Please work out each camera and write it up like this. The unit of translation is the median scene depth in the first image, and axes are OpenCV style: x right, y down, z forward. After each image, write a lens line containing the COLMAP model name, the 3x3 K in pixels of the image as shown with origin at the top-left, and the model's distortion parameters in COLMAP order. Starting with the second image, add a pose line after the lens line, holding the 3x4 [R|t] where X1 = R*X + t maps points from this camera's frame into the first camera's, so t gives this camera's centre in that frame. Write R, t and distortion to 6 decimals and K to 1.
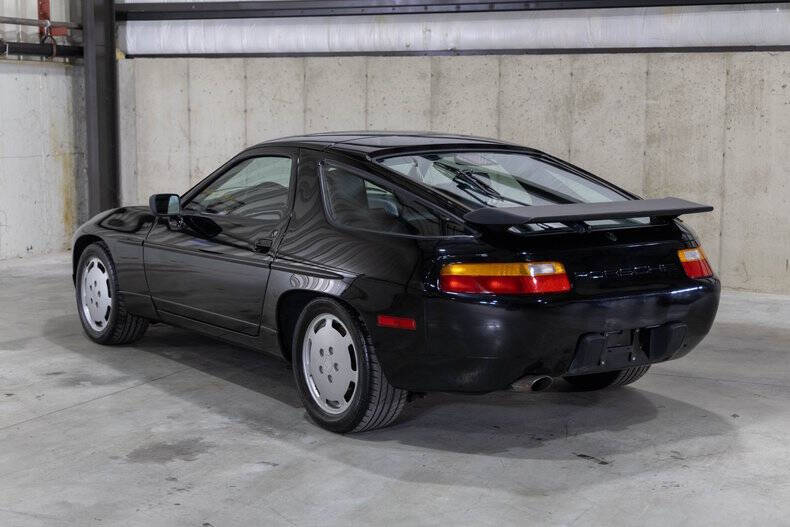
lens RADIAL K [[1223.1, 0, 396.8], [0, 1223.1, 260.6], [0, 0, 1]] dist [0.013763, 0.000000]
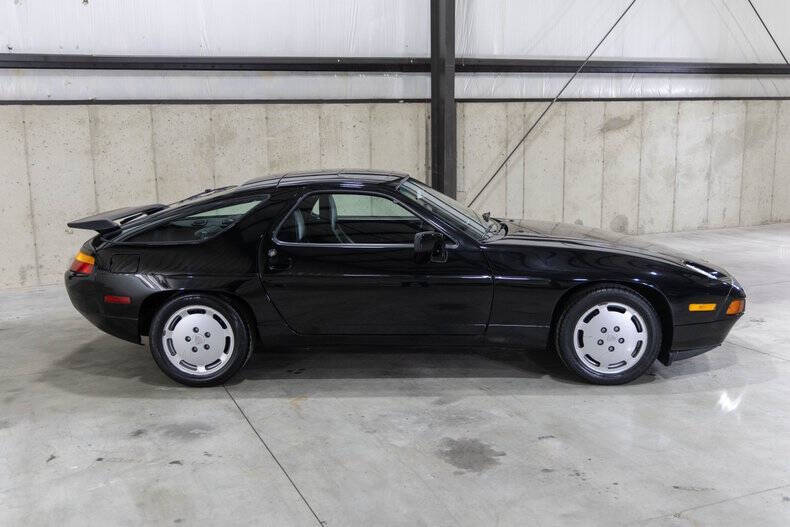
lens RADIAL K [[788.1, 0, 389.5], [0, 788.1, 268.5], [0, 0, 1]] dist [0.013329, 0.000000]
pose [[0.688568, -0.146064, 0.710310, -0.506686], [0.113195, 0.989147, 0.093673, -0.067695], [-0.716283, 0.015903, 0.697629, 0.352666]]
